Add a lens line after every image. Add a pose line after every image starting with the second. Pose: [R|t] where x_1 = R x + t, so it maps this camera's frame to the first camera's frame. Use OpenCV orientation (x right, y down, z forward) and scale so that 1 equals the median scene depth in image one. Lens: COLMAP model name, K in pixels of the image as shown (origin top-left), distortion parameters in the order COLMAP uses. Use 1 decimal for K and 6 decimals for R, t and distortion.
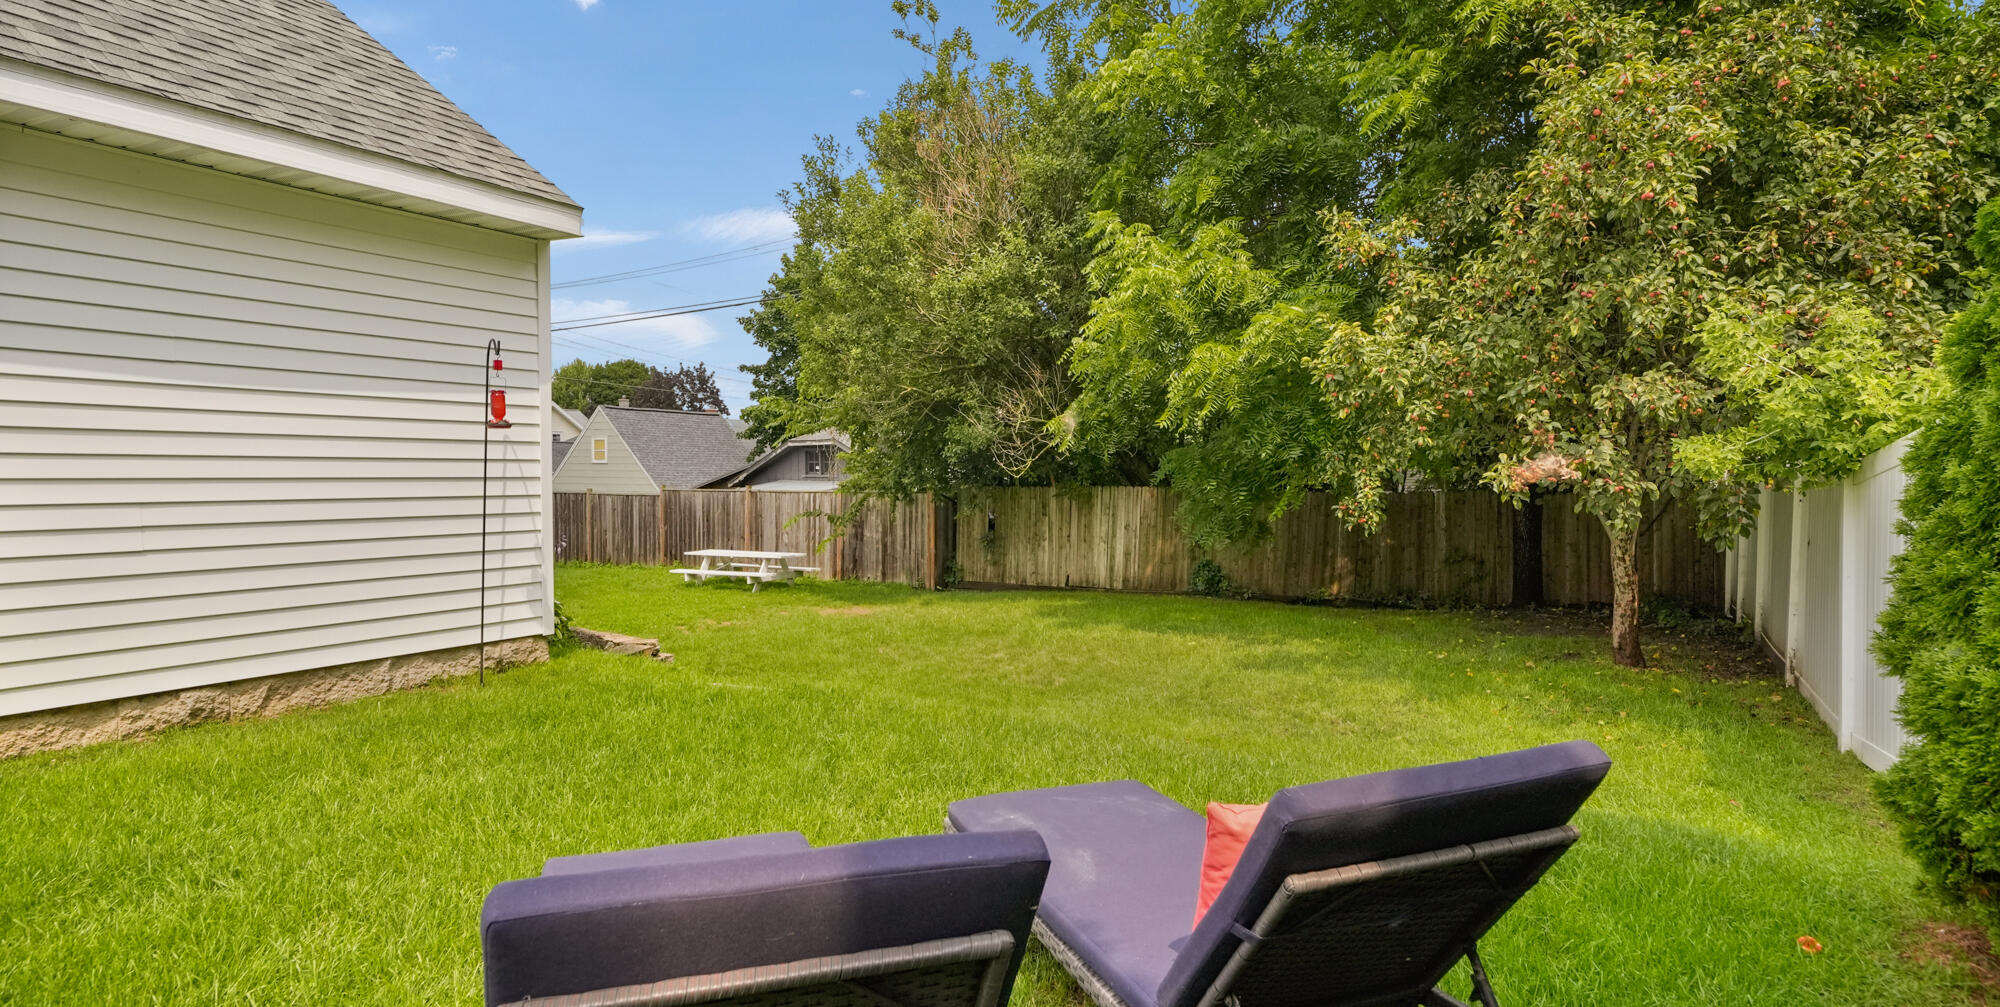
lens RADIAL K [[1100.9, 0, 1000.0], [0, 1100.9, 503.5], [0, 0, 1]] dist [0.004834, 0.001485]
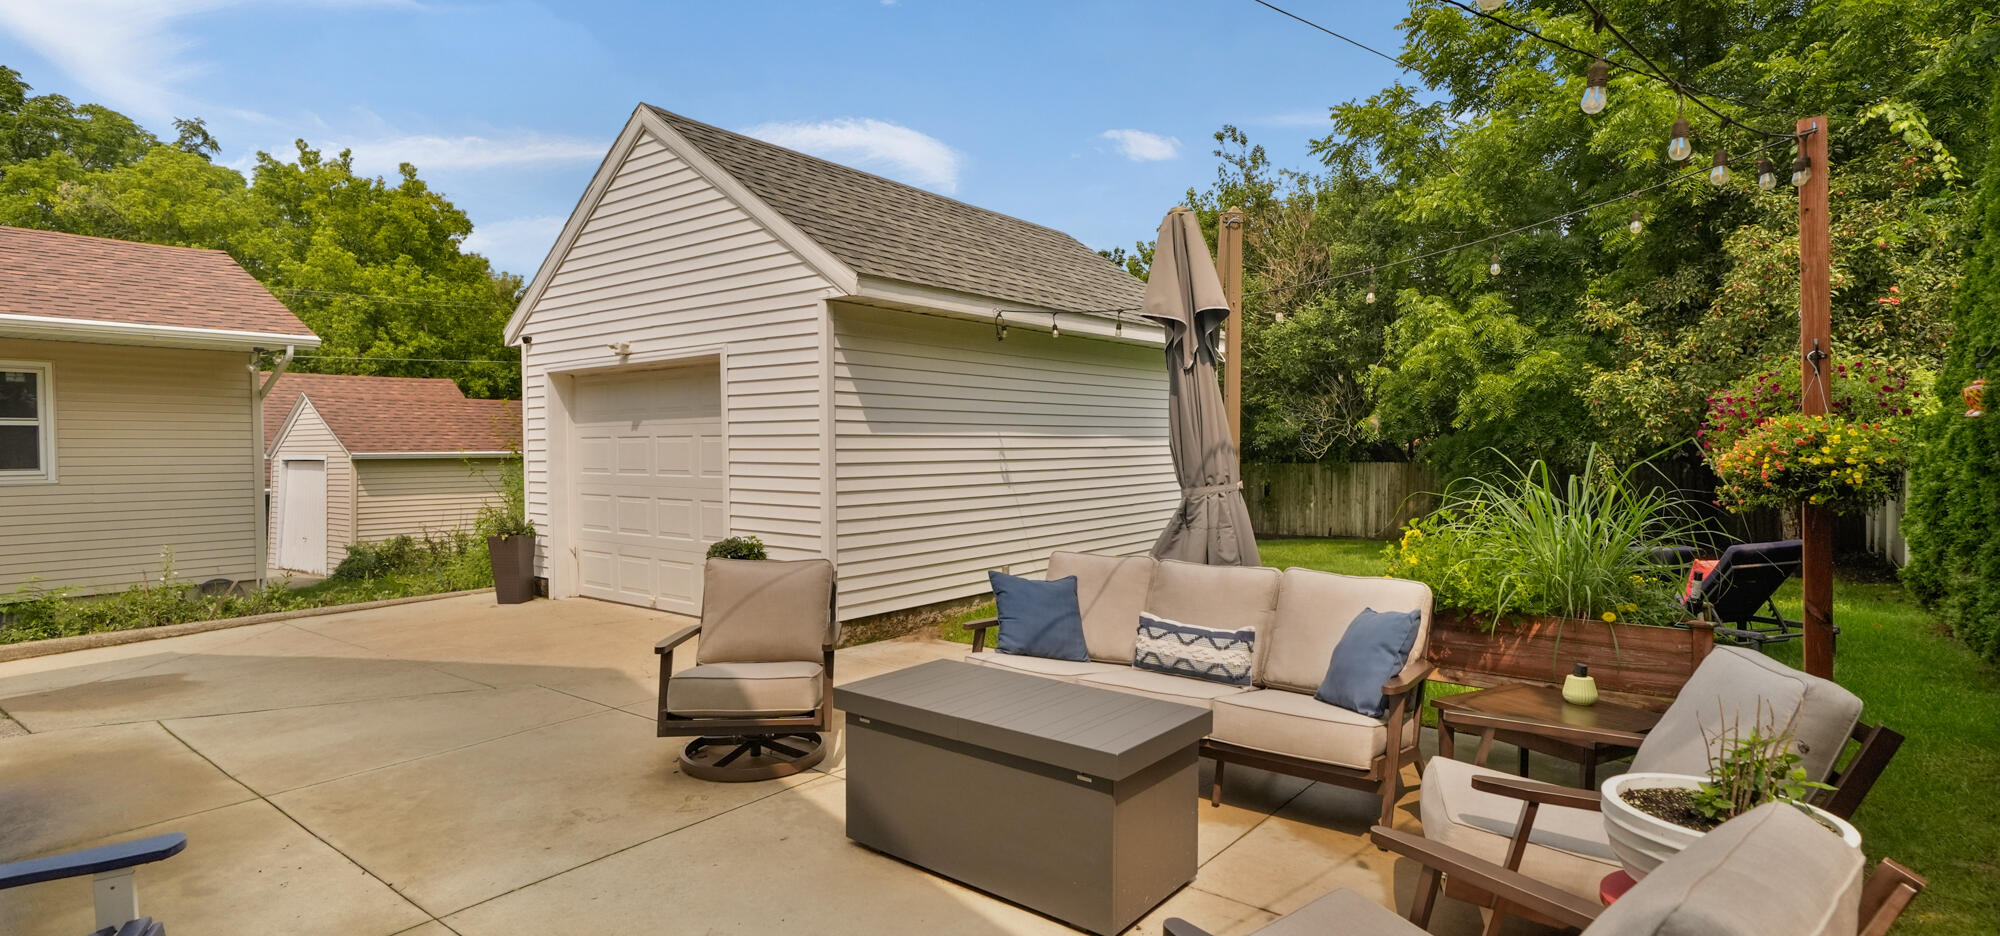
lens RADIAL K [[972.1, 0, 999.3], [0, 972.1, 451.9], [0, 0, 1]] dist [-0.001234, -0.000848]
pose [[0.987895, -0.014923, -0.154404, -0.280763], [0.011559, 0.999676, -0.022666, -0.010859], [0.154692, 0.020607, 0.987748, -0.460488]]
